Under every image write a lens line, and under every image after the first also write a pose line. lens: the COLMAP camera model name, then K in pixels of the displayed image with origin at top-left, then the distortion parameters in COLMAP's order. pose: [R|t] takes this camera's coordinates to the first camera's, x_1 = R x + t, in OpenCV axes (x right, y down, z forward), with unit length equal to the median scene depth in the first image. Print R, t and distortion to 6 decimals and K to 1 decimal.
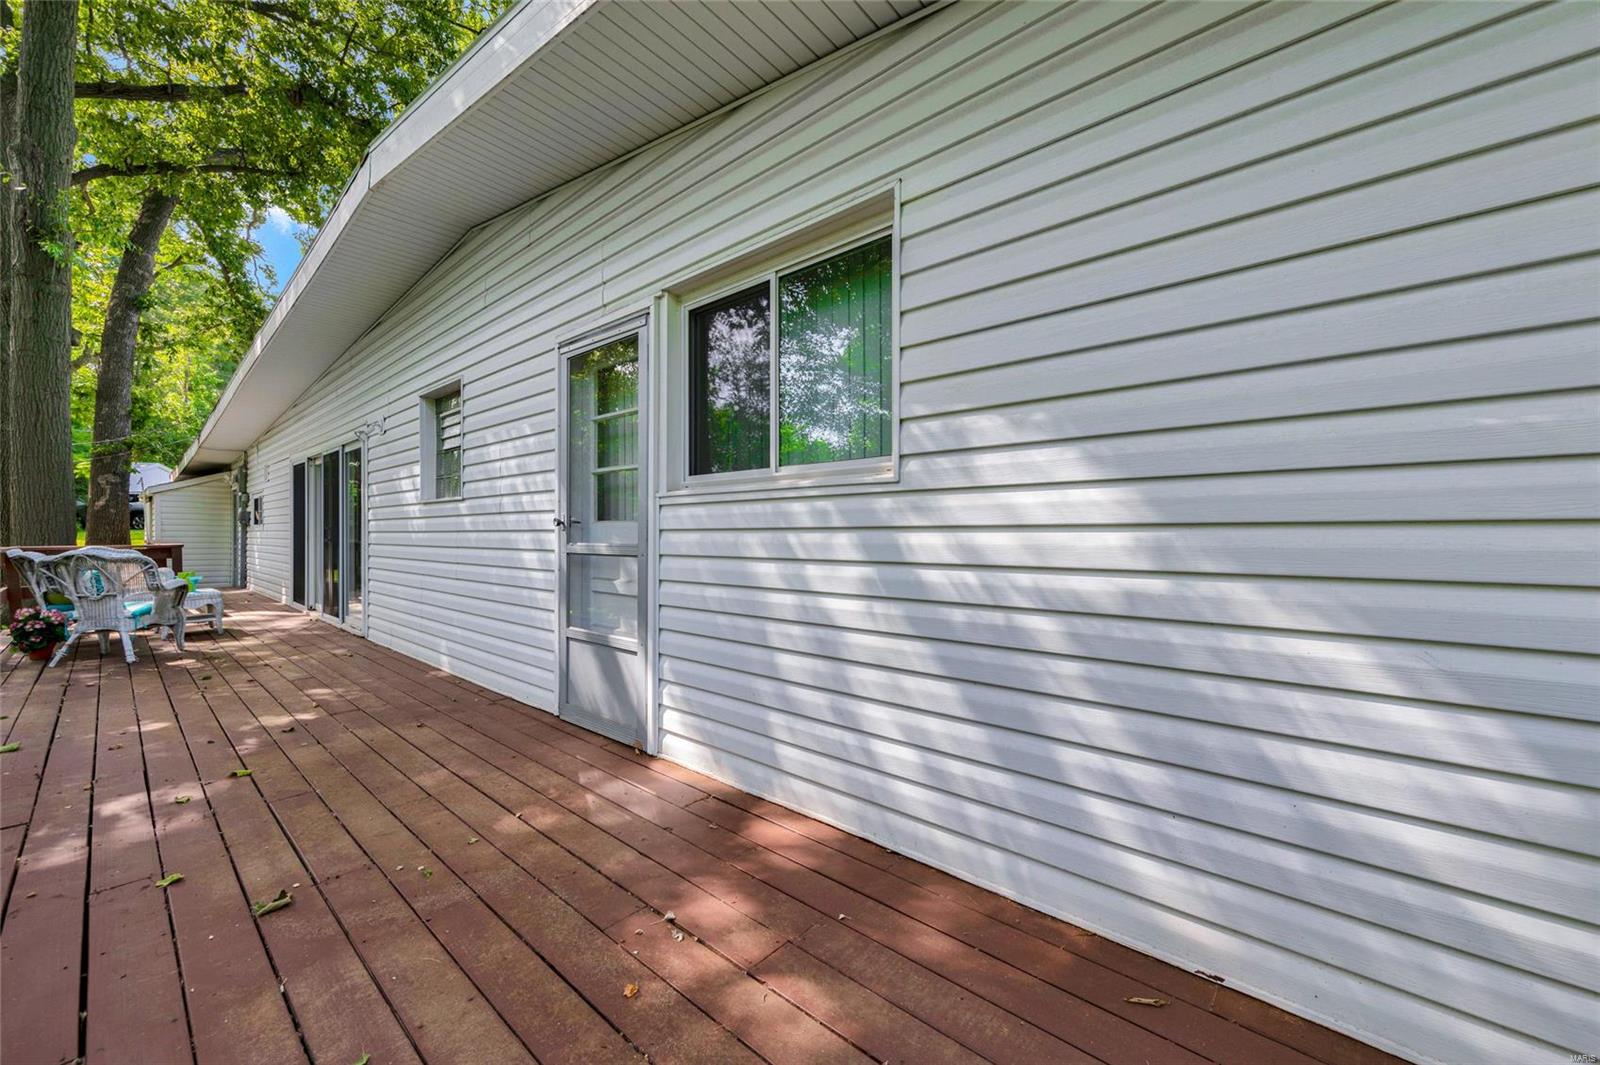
lens RADIAL K [[610.6, 0, 796.1], [0, 610.6, 531.1], [0, 0, 1]] dist [-0.002474, -0.000289]
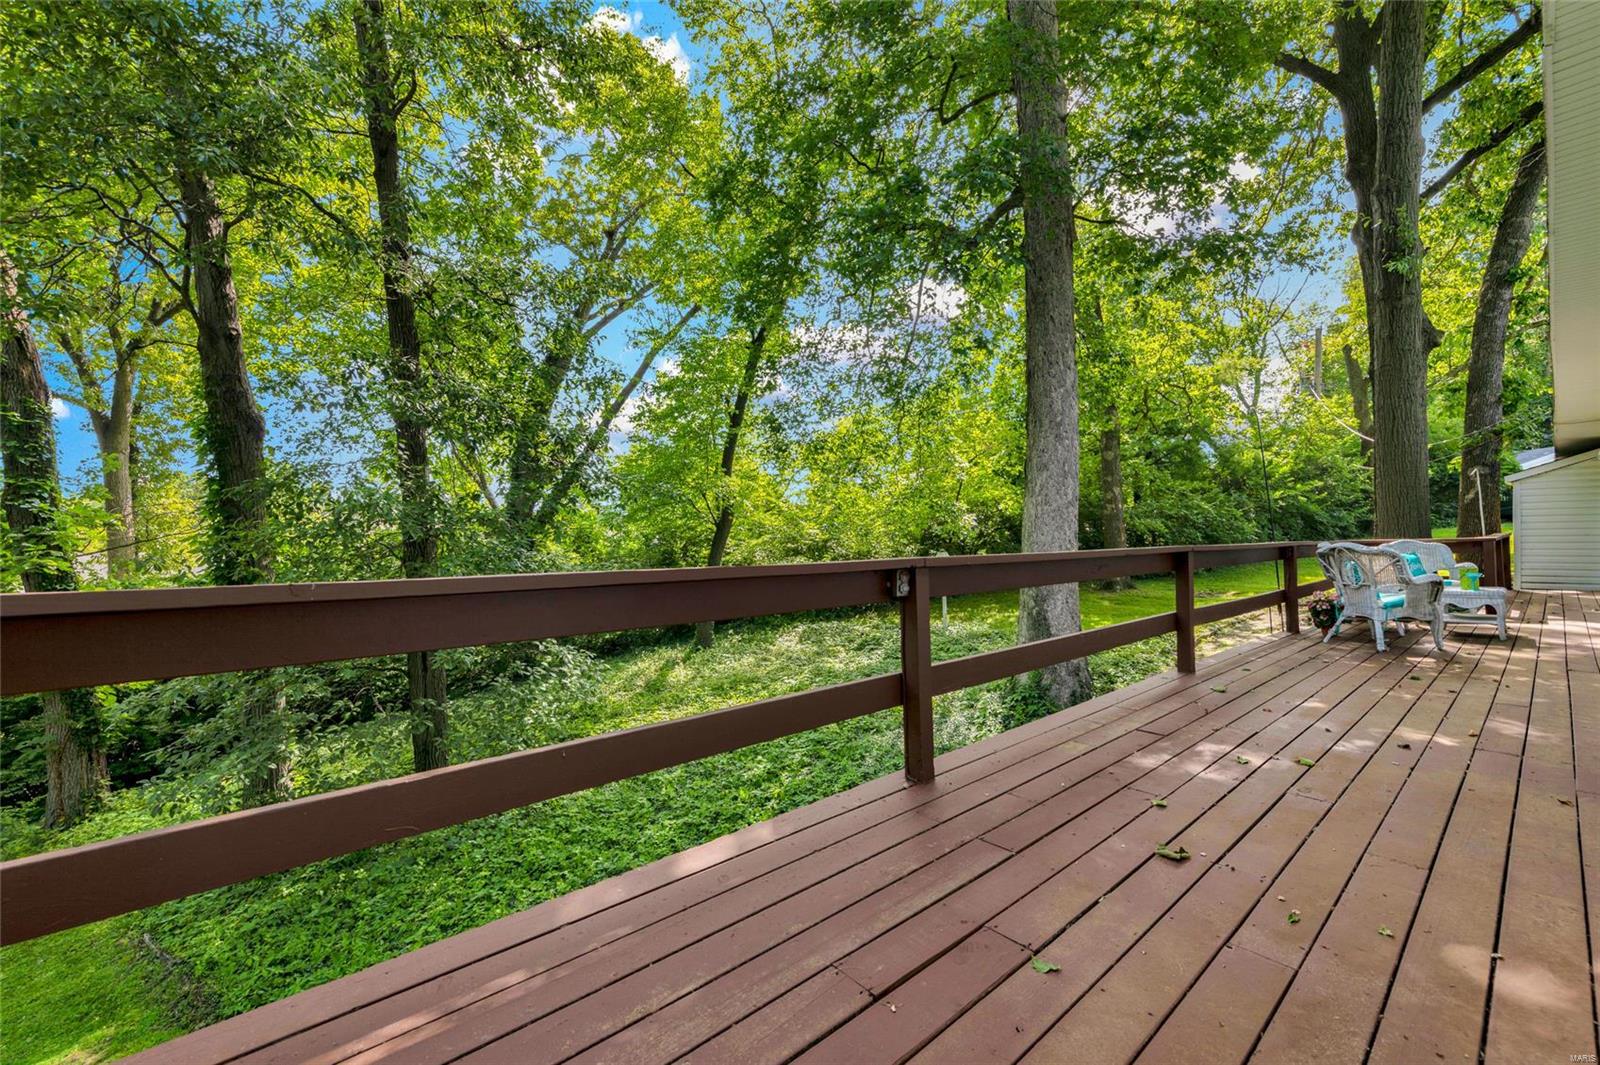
lens RADIAL K [[644.4, 0, 797.1], [0, 644.4, 540.0], [0, 0, 1]] dist [0.003105, 0.000407]
pose [[-0.144178, 0.003553, -0.989545, 0.153434], [0.022506, 0.999747, 0.000311, 0.002387], [0.989296, -0.022226, -0.144222, 0.169786]]
